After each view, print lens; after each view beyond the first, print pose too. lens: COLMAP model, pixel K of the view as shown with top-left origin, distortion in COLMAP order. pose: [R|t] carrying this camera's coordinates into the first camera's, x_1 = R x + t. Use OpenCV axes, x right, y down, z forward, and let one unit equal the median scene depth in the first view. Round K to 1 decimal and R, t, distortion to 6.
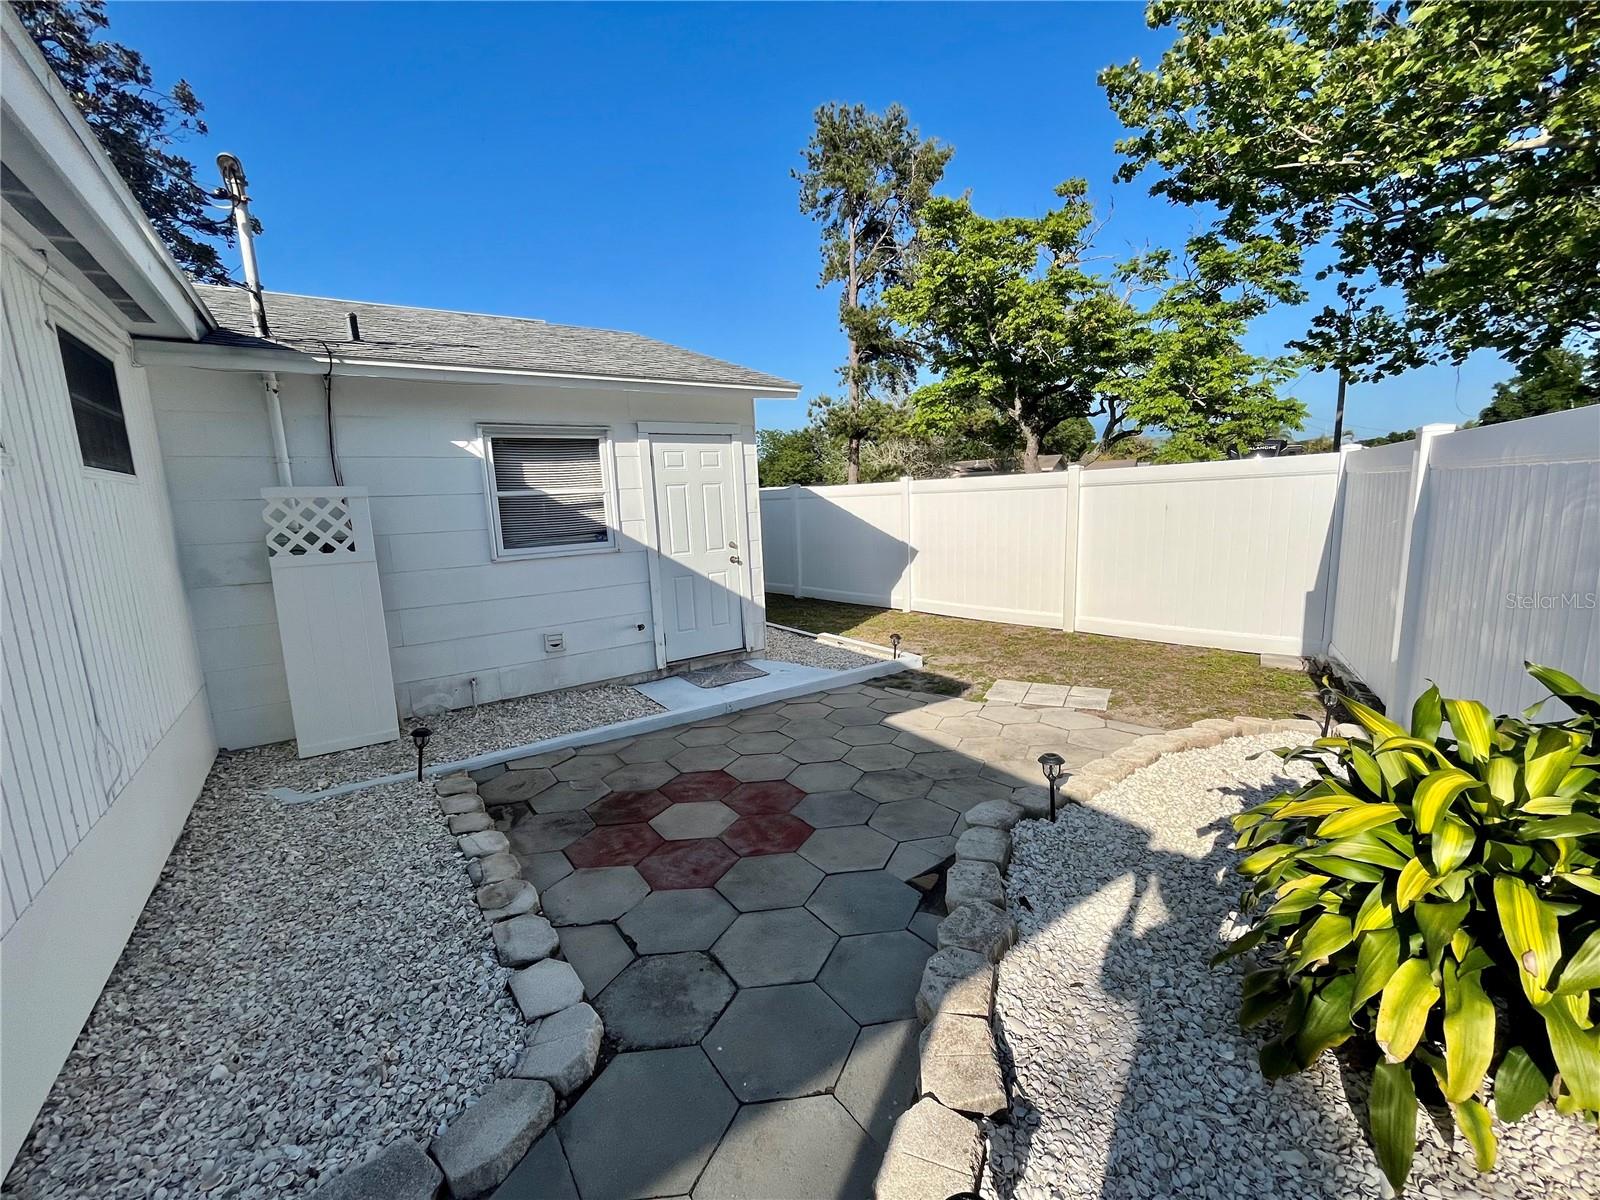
lens RADIAL K [[656.6, 0, 794.6], [0, 656.6, 602.6], [0, 0, 1]] dist [-0.003235, 0.000225]
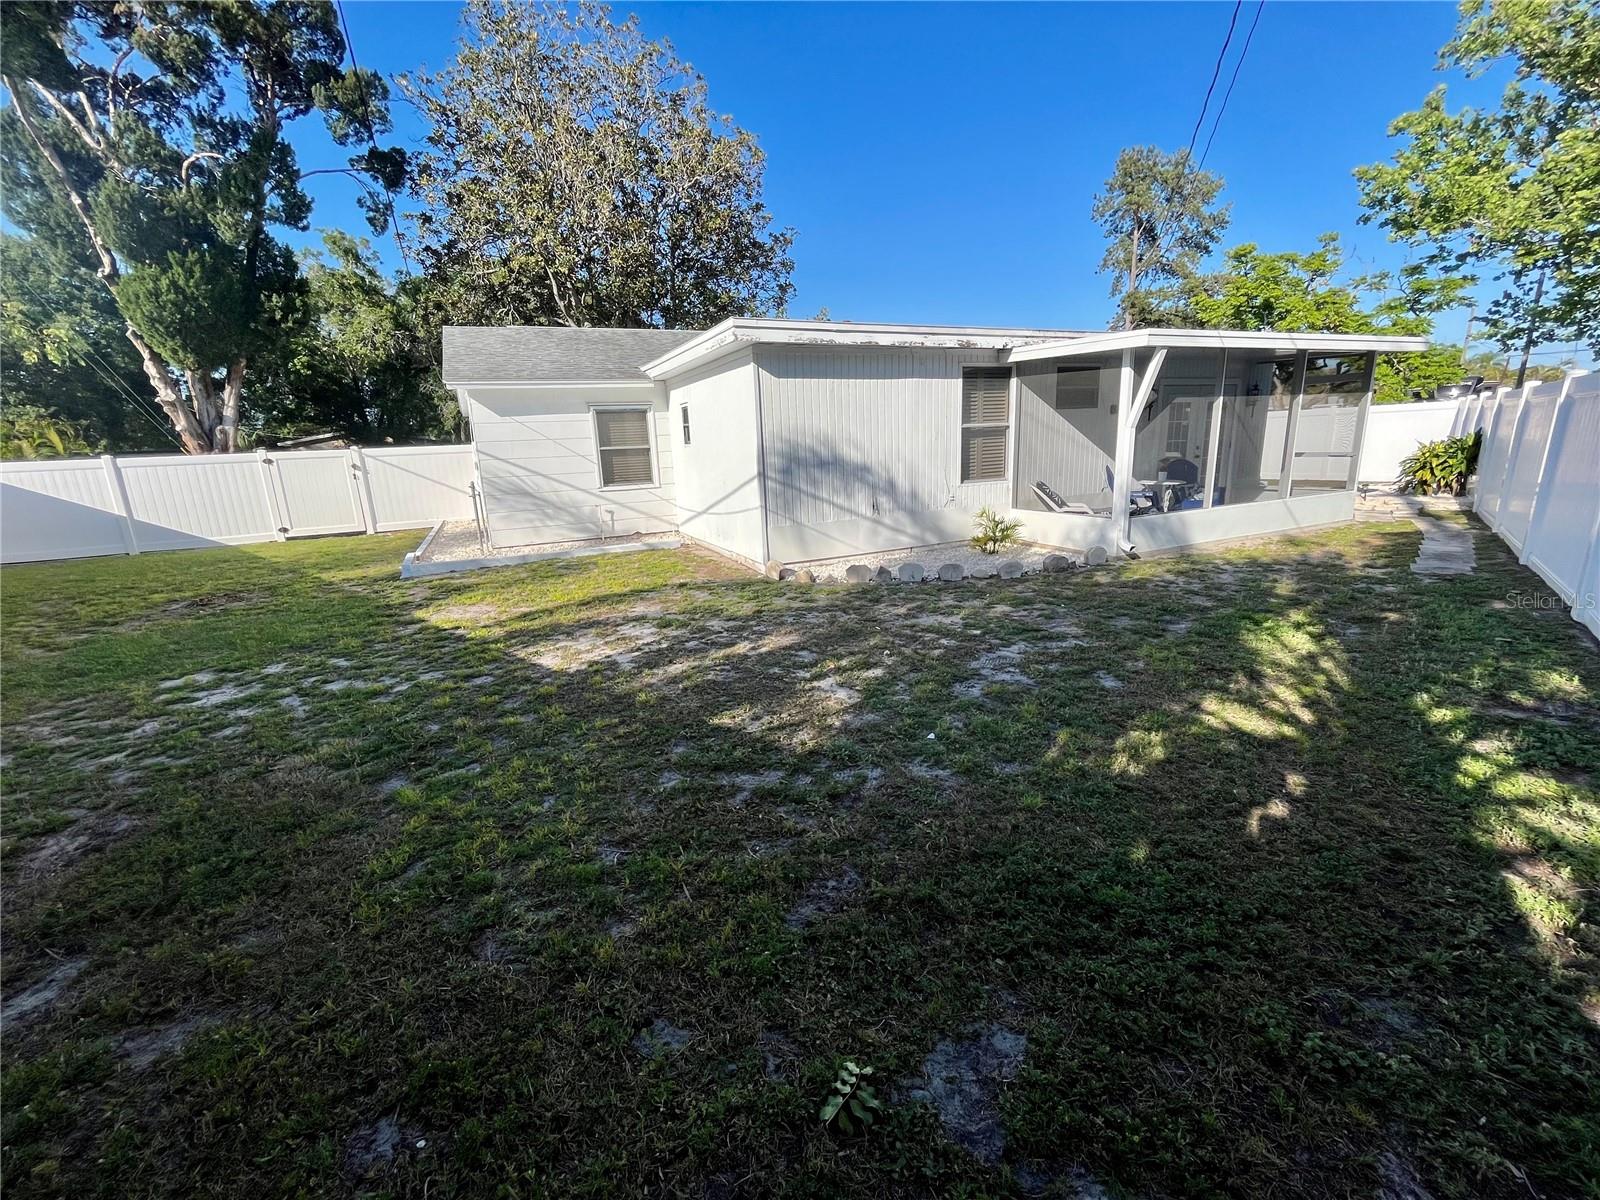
lens RADIAL K [[656.6, 0, 794.6], [0, 656.6, 602.6], [0, 0, 1]] dist [-0.003235, 0.000225]
pose [[0.985308, 0.041038, -0.165785, -1.141787], [-0.026286, 0.995575, 0.090215, 0.356388], [0.168754, -0.084532, 0.982027, -1.805747]]
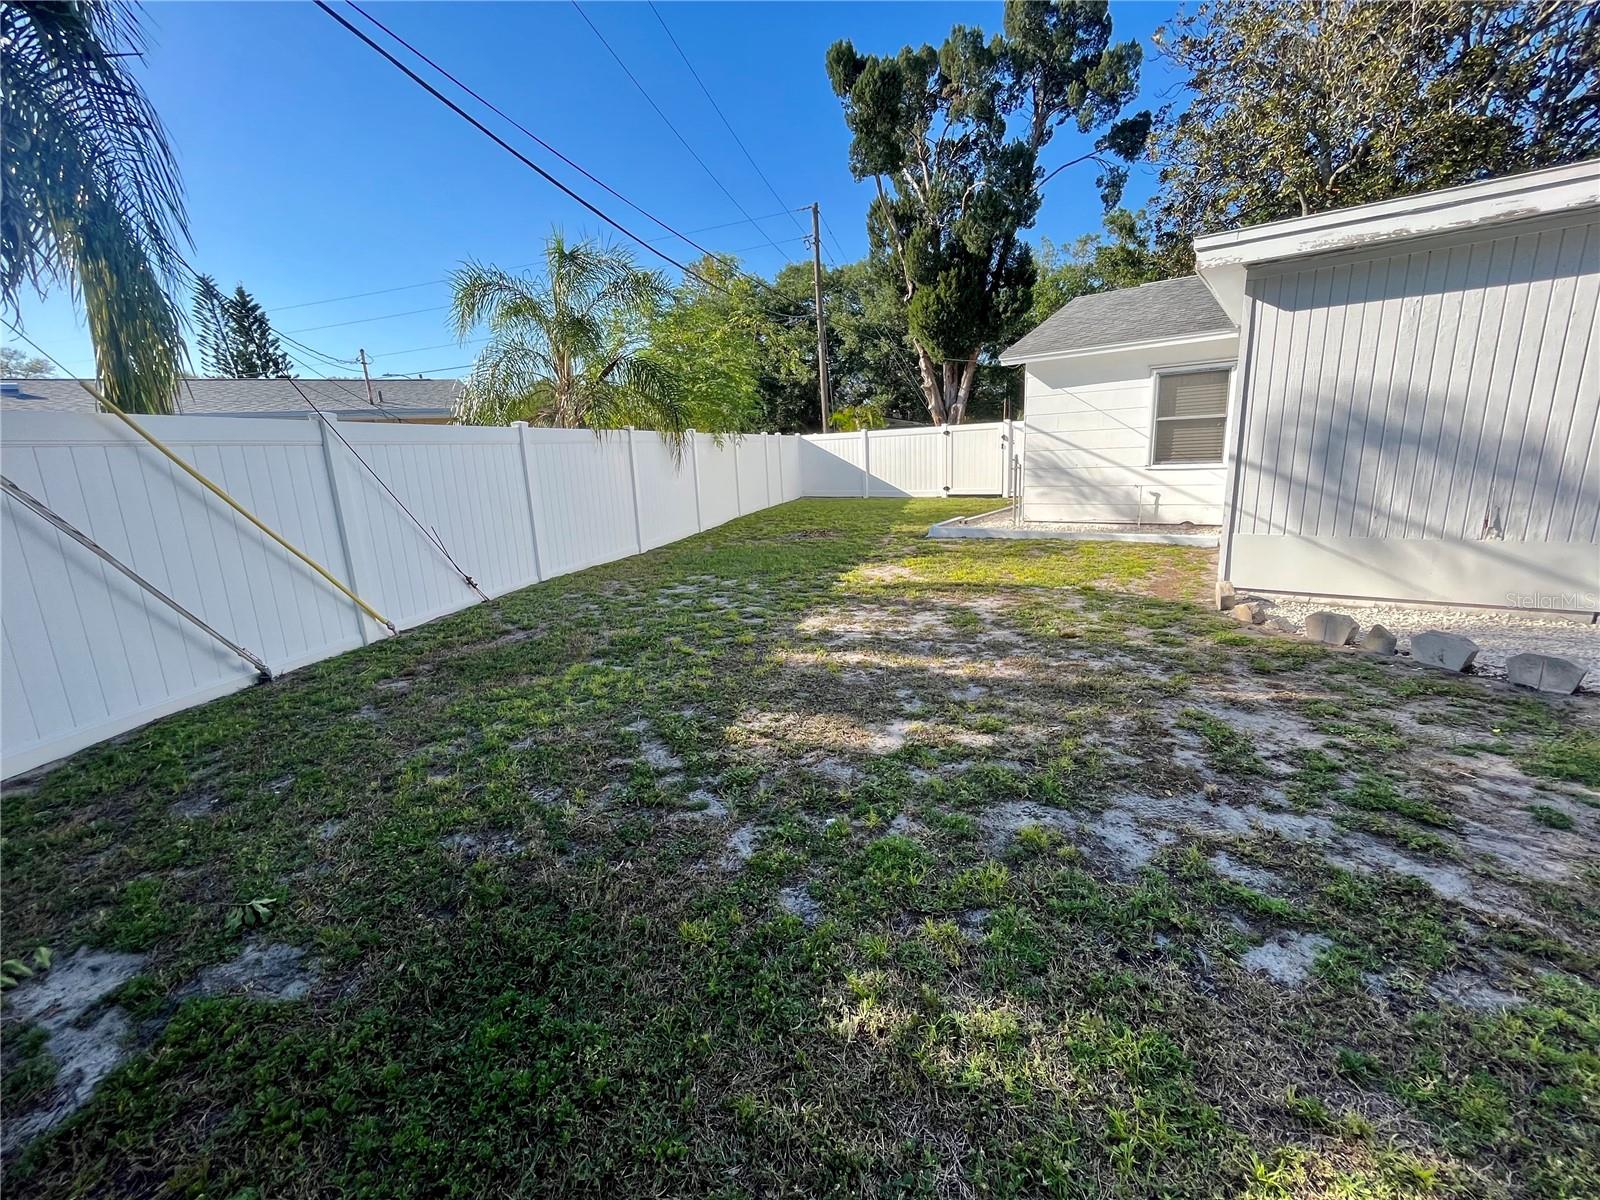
lens RADIAL K [[656.6, 0, 794.6], [0, 656.6, 602.6], [0, 0, 1]] dist [-0.003235, 0.000225]
pose [[0.318713, 0.243102, -0.916146, -0.788149], [-0.112527, 0.969419, 0.218092, 0.294917], [0.941148, 0.033583, 0.336322, -1.432620]]
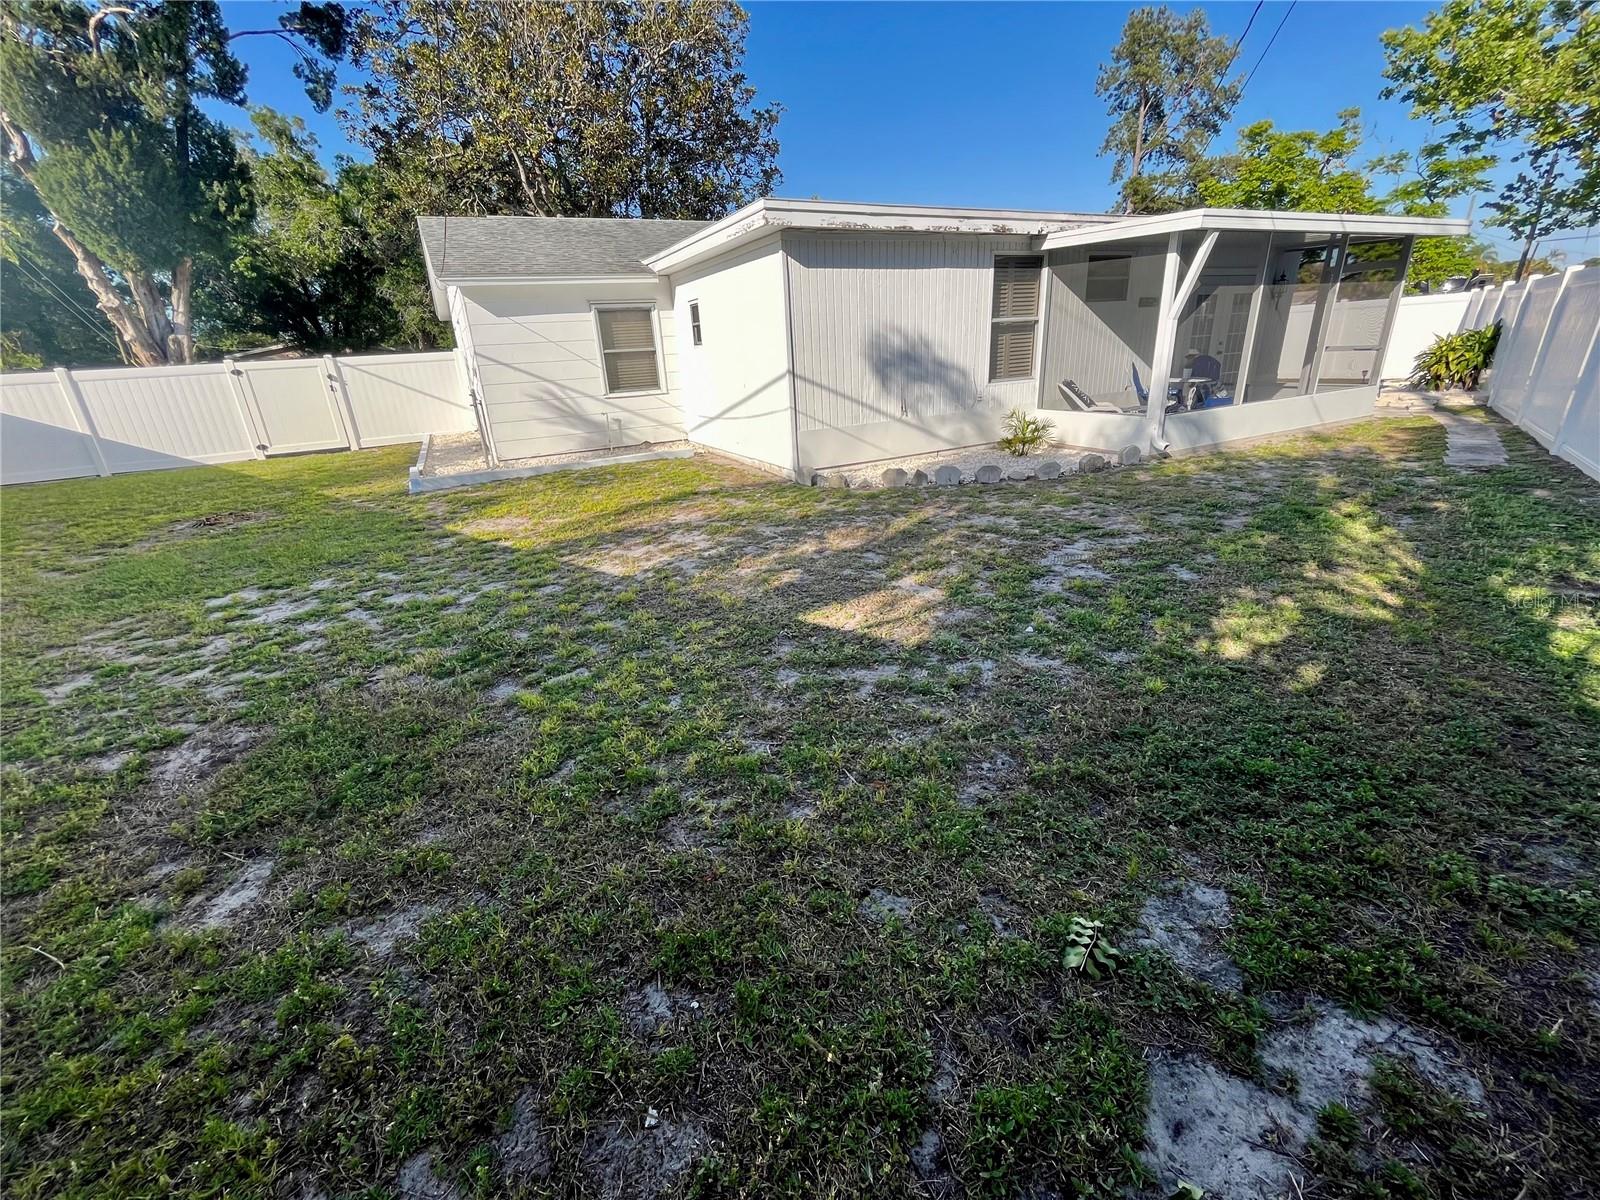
lens RADIAL K [[656.6, 0, 794.6], [0, 656.6, 602.6], [0, 0, 1]] dist [-0.003235, 0.000225]
pose [[0.991173, 0.036867, -0.127344, -1.239649], [-0.008519, 0.976283, 0.216330, 0.373430], [0.132299, -0.213336, 0.967980, -1.814479]]
